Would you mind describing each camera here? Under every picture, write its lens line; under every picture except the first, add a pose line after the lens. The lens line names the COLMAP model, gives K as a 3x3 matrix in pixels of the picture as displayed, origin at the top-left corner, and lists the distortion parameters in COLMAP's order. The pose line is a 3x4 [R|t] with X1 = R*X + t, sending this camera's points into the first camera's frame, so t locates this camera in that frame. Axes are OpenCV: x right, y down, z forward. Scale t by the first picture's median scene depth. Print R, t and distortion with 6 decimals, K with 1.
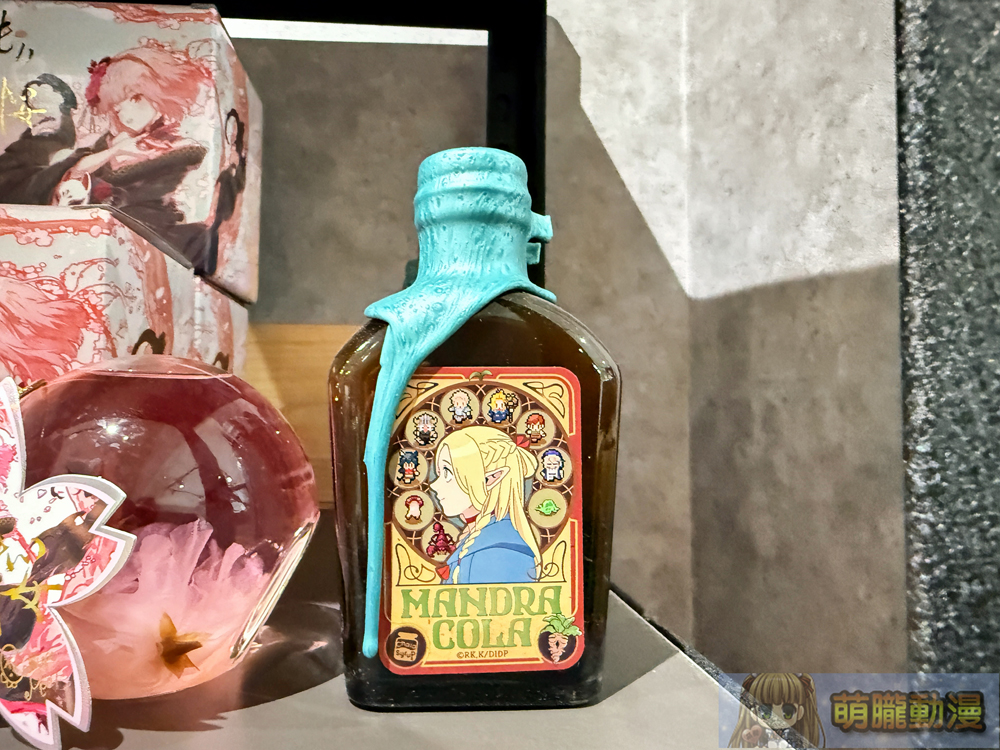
lens RADIAL K [[724.4, 0, 444.0], [0, 724.4, 372.2], [0, 0, 1]] dist [-0.004502, 0.010403]
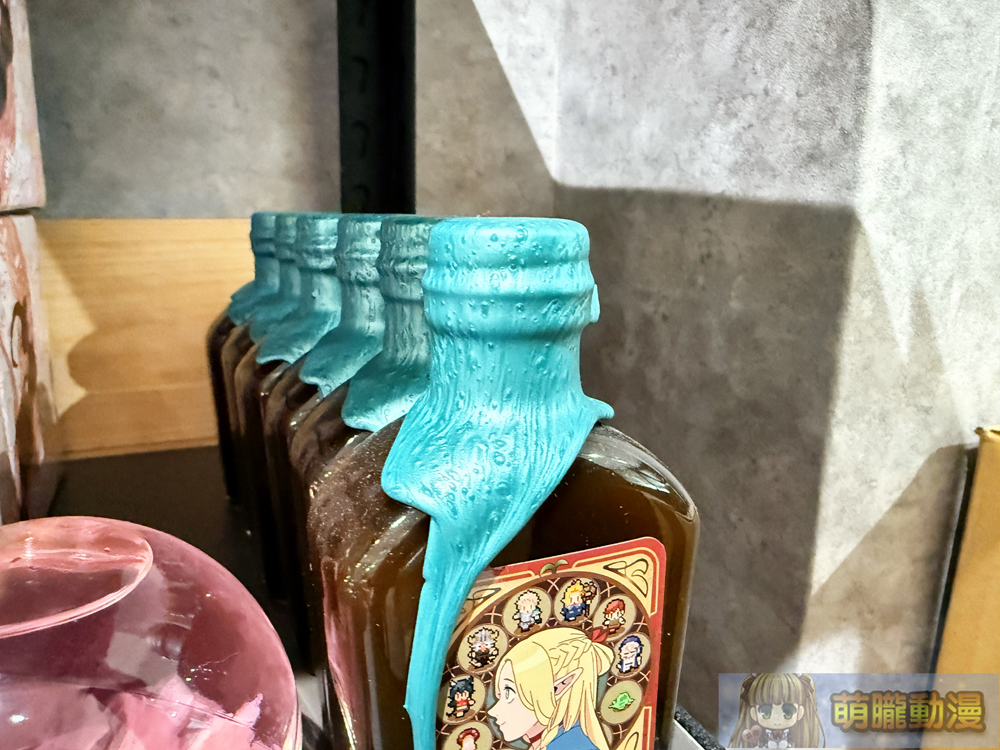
lens RADIAL K [[725.2, 0, 450.5], [0, 725.2, 374.2], [0, 0, 1]] dist [0.005190, 0.006871]
pose [[0.955695, -0.068277, 0.286331, -0.244410], [-0.010918, 0.963836, 0.266272, -0.375878], [-0.294156, -0.257601, 0.920388, 0.405702]]
